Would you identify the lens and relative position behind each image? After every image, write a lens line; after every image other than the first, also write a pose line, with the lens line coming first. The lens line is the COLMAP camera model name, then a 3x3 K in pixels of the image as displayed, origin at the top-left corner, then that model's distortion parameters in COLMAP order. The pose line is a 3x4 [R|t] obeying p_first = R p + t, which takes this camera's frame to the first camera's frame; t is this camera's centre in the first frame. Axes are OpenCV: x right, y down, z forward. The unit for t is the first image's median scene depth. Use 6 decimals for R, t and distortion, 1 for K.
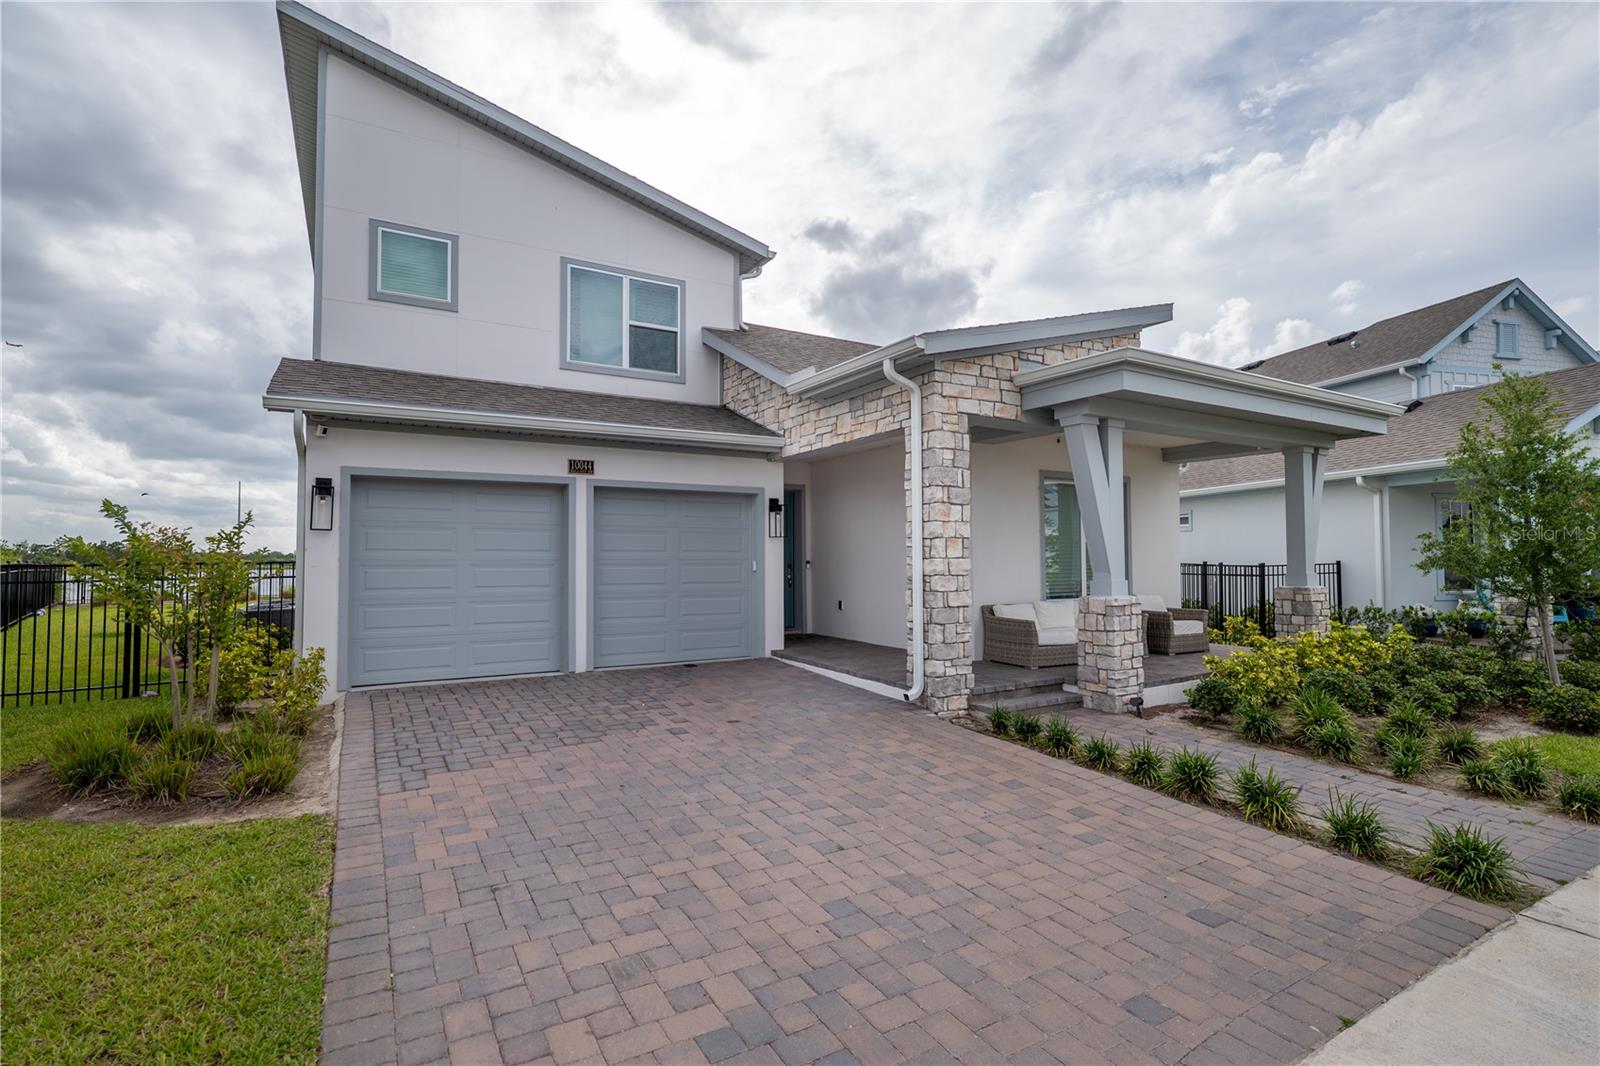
lens RADIAL K [[743.7, 0, 800.0], [0, 743.7, 533.0], [0, 0, 1]] dist [0.000977, 0.000386]
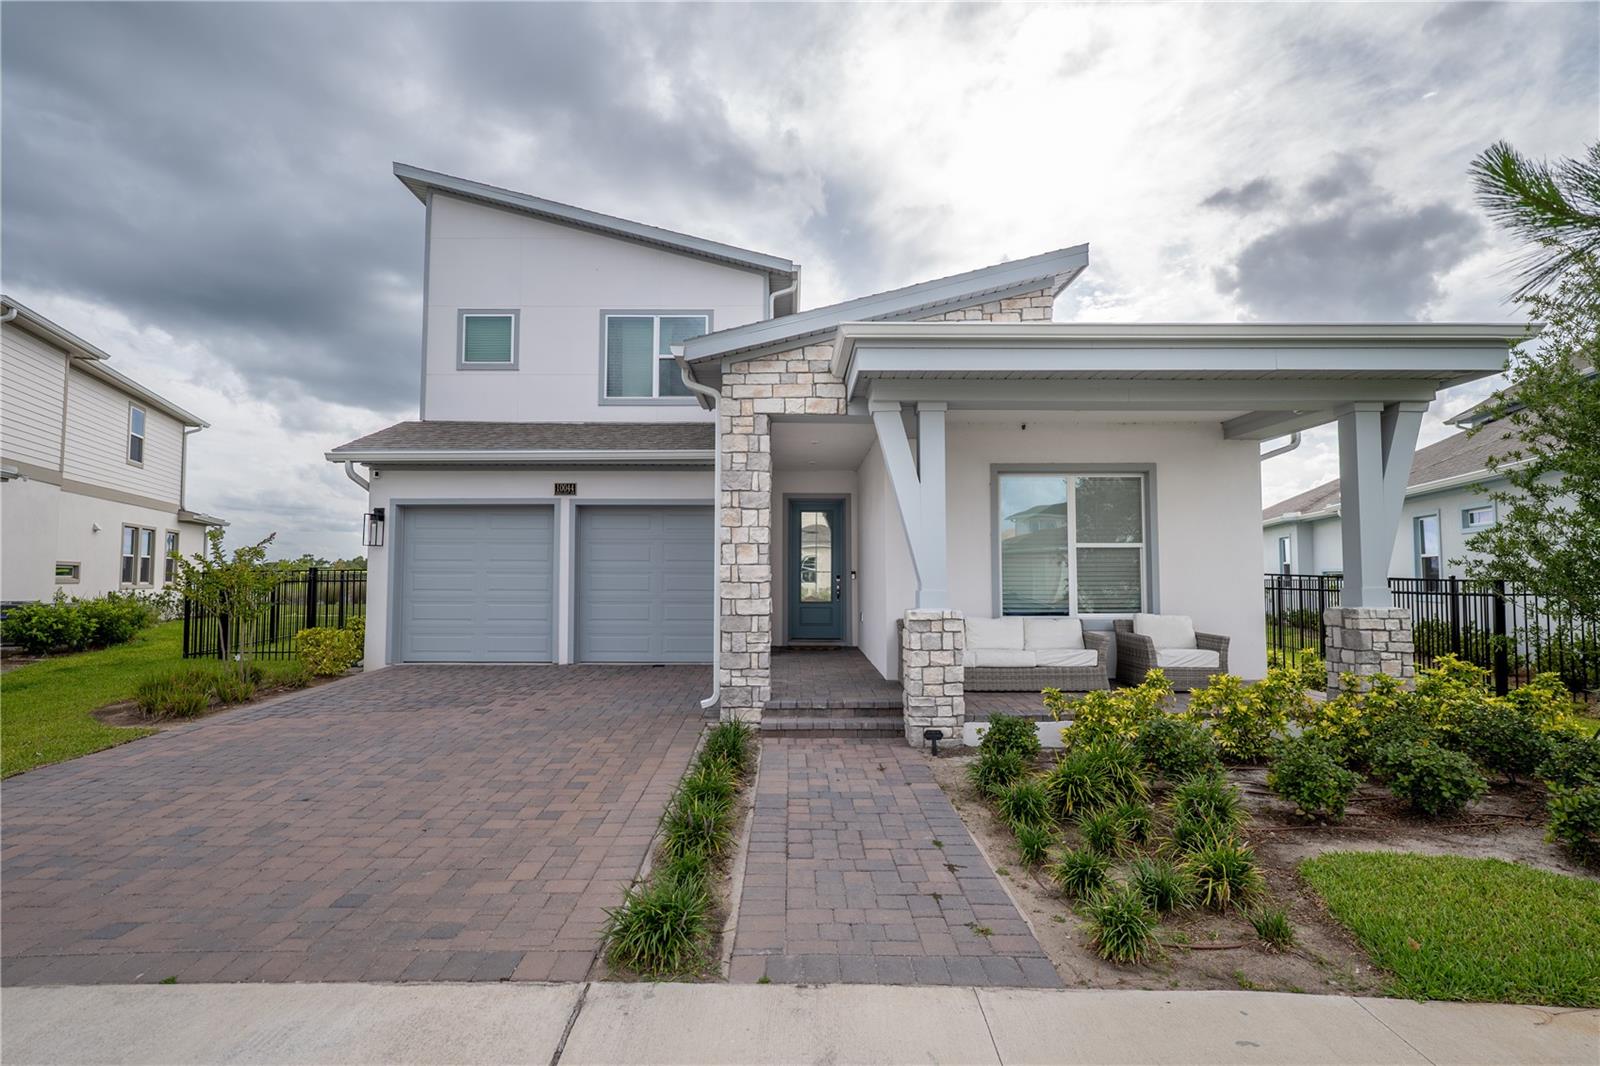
lens RADIAL K [[756.9, 0, 800.0], [0, 756.9, 533.0], [0, 0, 1]] dist [-0.003088, -0.000470]
pose [[0.868250, -0.023542, -0.495567, 0.638394], [0.012459, 0.999593, -0.025657, 0.016033], [0.495970, 0.016103, 0.868190, 0.153465]]
